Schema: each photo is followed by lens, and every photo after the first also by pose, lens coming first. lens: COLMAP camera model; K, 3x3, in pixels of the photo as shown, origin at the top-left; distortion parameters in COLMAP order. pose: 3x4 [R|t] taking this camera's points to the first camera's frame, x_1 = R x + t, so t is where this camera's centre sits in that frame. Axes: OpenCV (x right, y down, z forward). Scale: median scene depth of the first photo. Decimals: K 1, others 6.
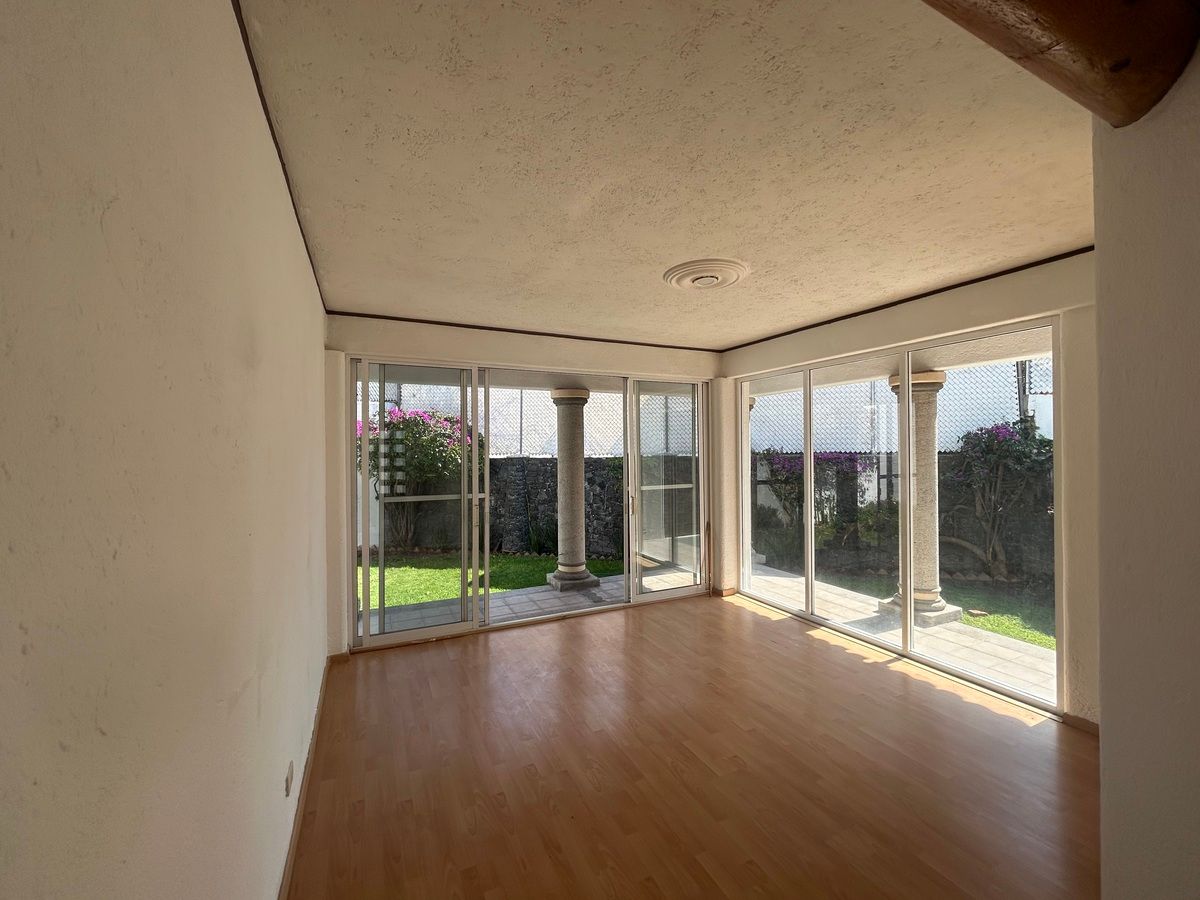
lens RADIAL K [[482.6, 0, 590.1], [0, 482.6, 445.9], [0, 0, 1]] dist [-0.001601, 0.000559]
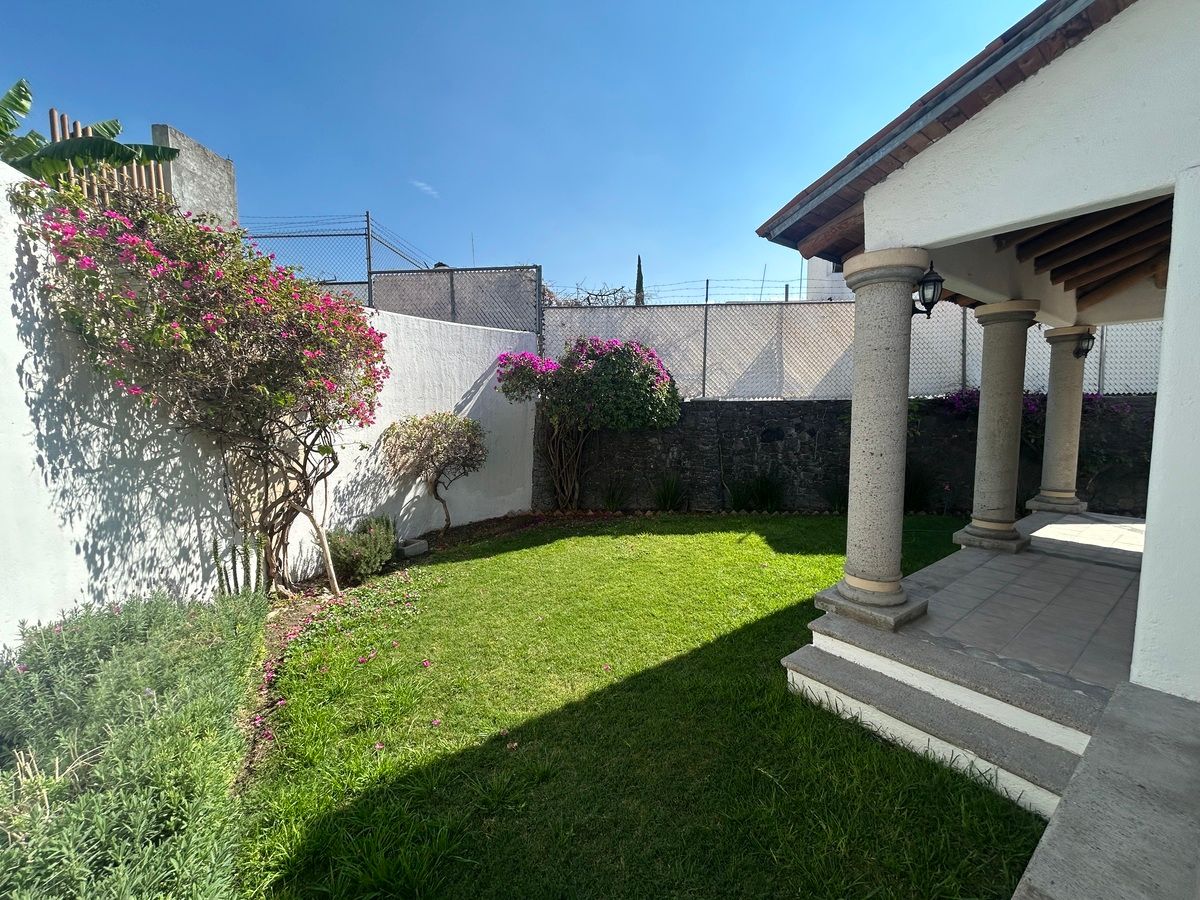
lens RADIAL K [[482.6, 0, 601.2], [0, 482.6, 447.1], [0, 0, 1]] dist [-0.001601, 0.000559]
pose [[0.976728, -0.014714, 0.213975, -0.535969], [-0.005402, 0.995640, 0.093120, 0.027506], [-0.214412, -0.092109, 0.972390, 0.211217]]
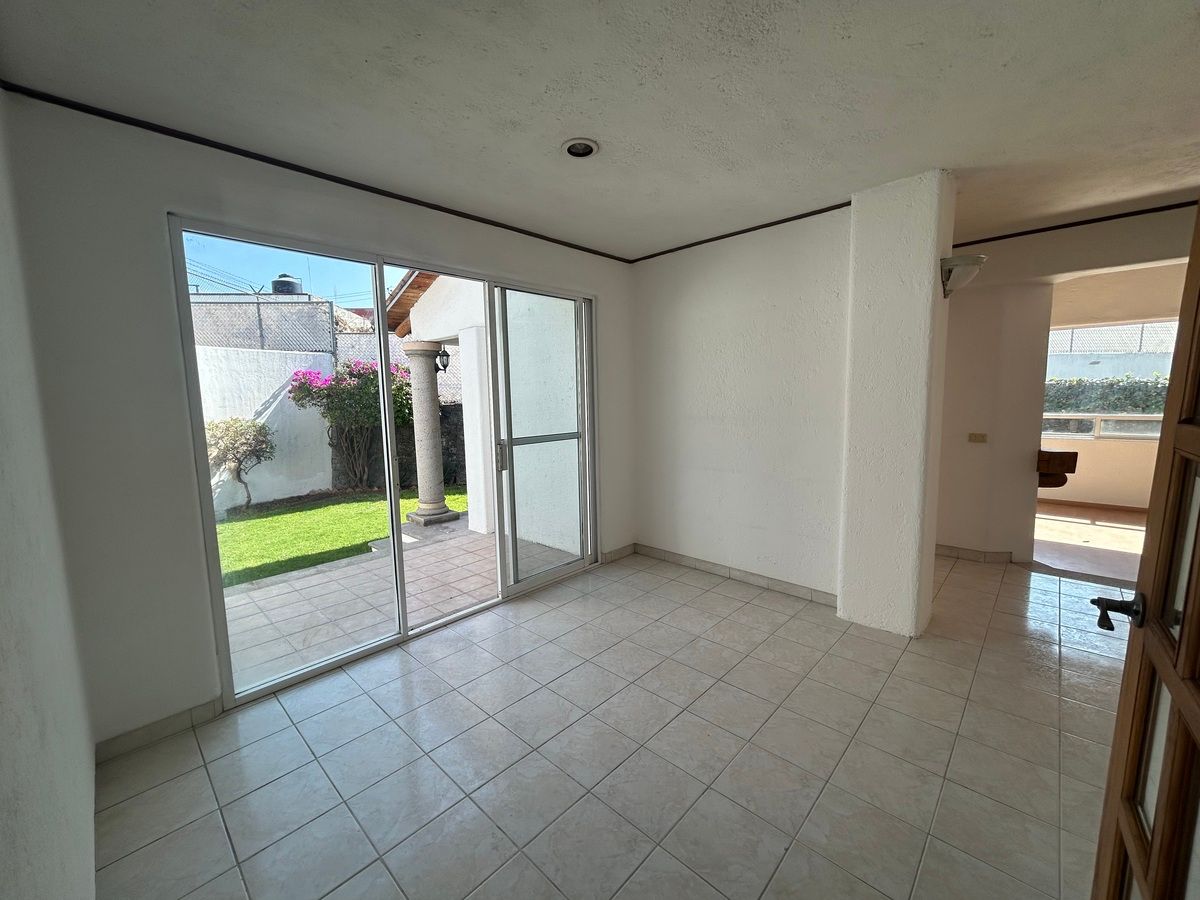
lens RADIAL K [[482.6, 0, 594.4], [0, 482.6, 449.3], [0, 0, 1]] dist [-0.001601, 0.000559]
pose [[0.928162, -0.050129, 0.368785, -0.308088], [0.006822, 0.993013, 0.117810, -0.002293], [-0.372113, -0.106830, 0.922019, -0.207879]]
